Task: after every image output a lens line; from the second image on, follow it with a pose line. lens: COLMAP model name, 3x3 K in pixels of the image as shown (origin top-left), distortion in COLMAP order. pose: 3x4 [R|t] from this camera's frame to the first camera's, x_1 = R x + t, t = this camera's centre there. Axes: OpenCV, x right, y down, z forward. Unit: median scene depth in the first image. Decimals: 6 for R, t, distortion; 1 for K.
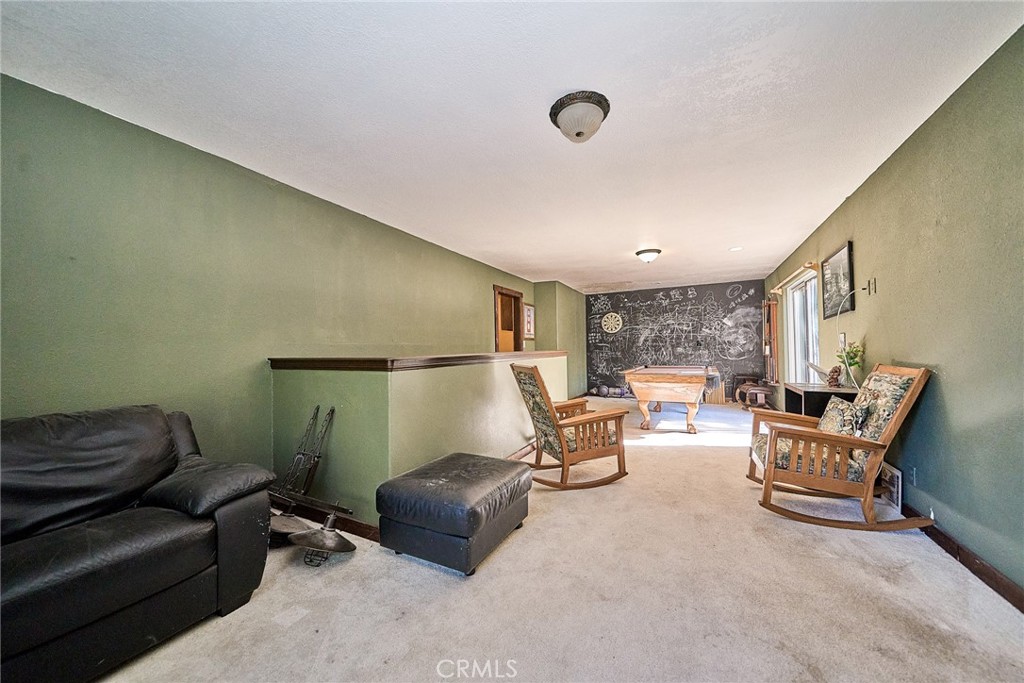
lens RADIAL K [[369.3, 0, 511.7], [0, 369.3, 343.4], [0, 0, 1]] dist [-0.005684, -0.000110]
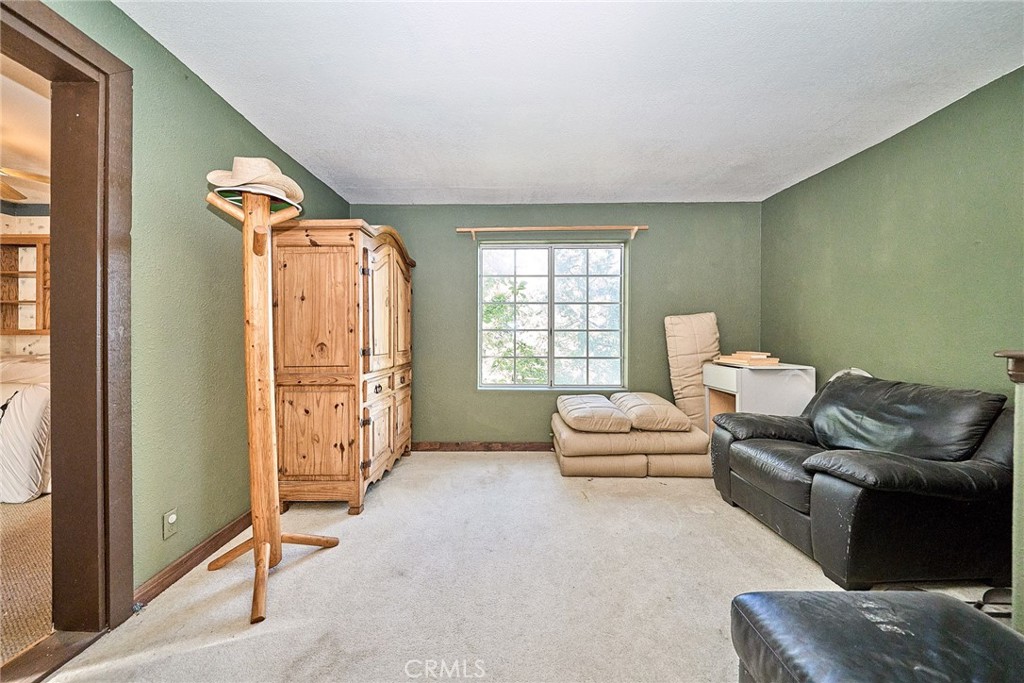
lens RADIAL K [[369.3, 0, 511.8], [0, 369.3, 338.0], [0, 0, 1]] dist [-0.005684, -0.000110]
pose [[-0.891232, 0.011611, -0.453398, 0.566542], [0.015044, 0.999879, -0.003966, 0.017388], [0.453297, -0.010356, -0.891299, 1.592297]]
